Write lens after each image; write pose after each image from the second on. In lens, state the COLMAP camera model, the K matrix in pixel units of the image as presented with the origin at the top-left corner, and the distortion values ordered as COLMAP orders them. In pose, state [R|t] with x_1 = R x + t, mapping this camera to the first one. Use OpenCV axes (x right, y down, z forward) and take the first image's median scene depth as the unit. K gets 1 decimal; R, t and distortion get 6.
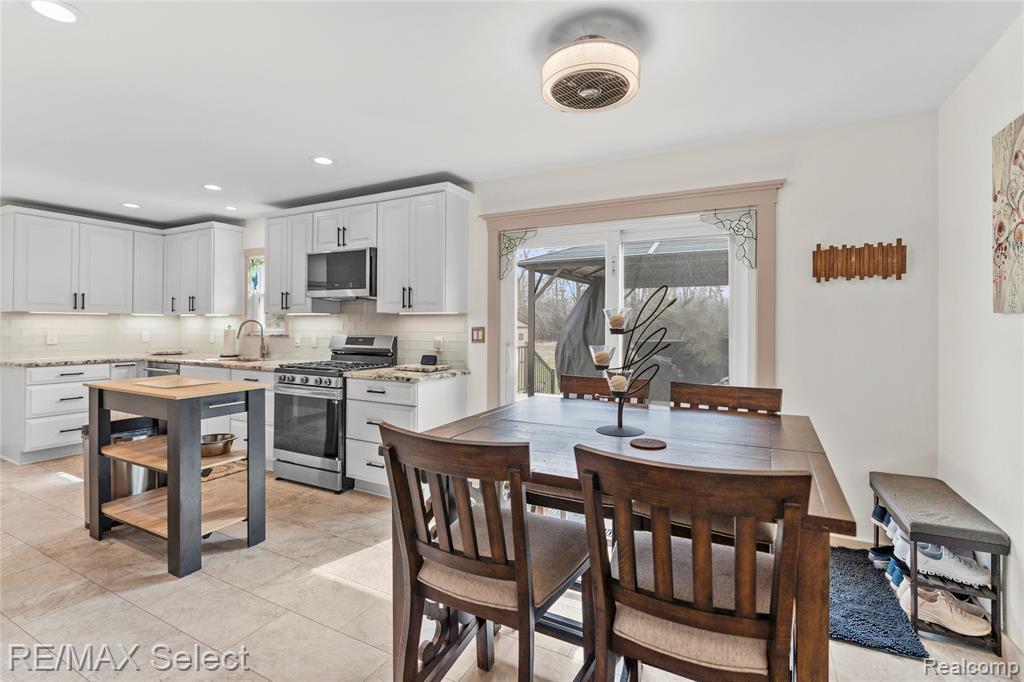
lens RADIAL K [[458.5, 0, 516.1], [0, 458.5, 325.4], [0, 0, 1]] dist [-0.012260, 0.004604]
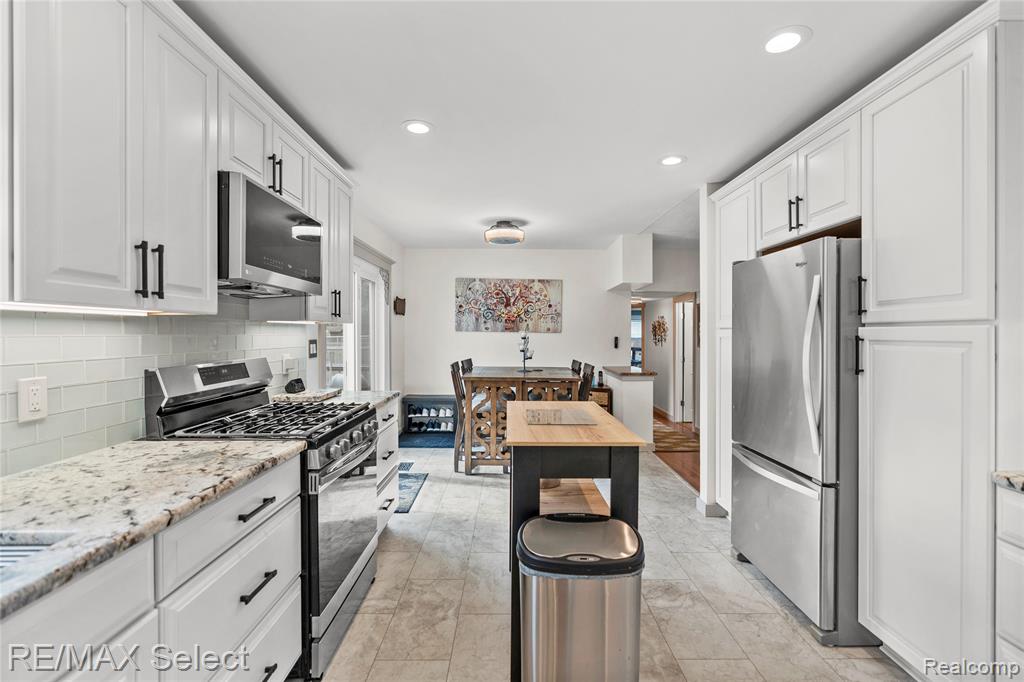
lens RADIAL K [[458.5, 0, 518.6], [0, 458.5, 335.2], [0, 0, 1]] dist [-0.012260, 0.004604]
pose [[-0.474465, -0.011443, 0.880200, -0.971128], [-0.006879, 0.999933, 0.009292, -0.014440], [-0.880248, -0.001646, -0.474512, 0.993222]]
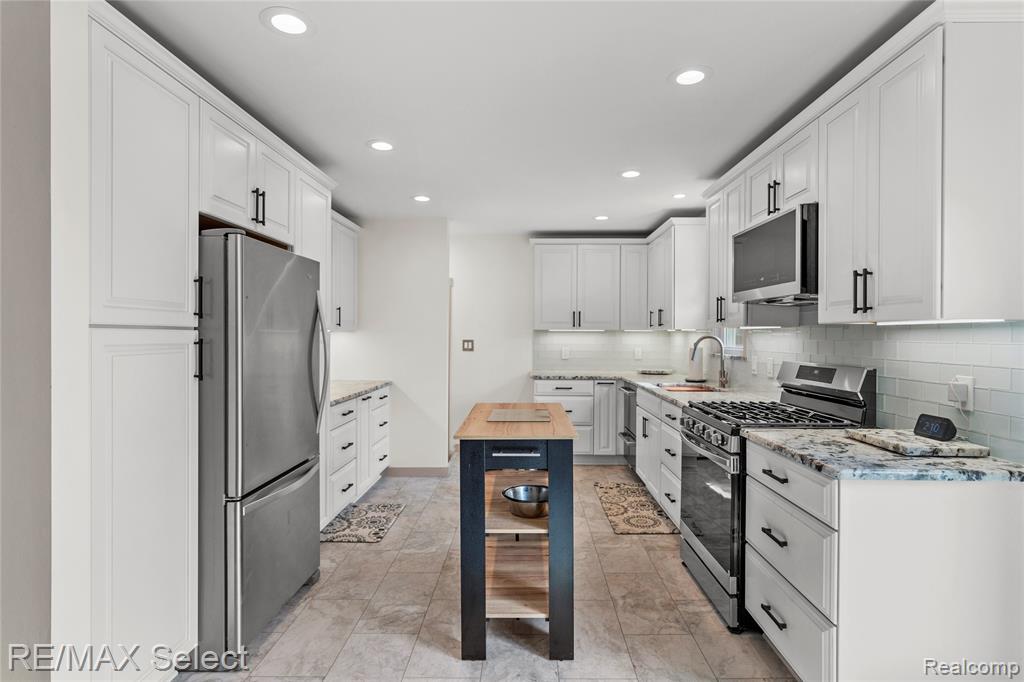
lens RADIAL K [[528.5, 0, 514.6], [0, 528.5, 336.9], [0, 0, 1]] dist [-0.011670, 0.001343]
pose [[0.435905, -0.002185, -0.899990, 0.089134], [0.000625, 0.999998, -0.002125, -0.010927], [0.899992, 0.000363, 0.435906, 0.391845]]
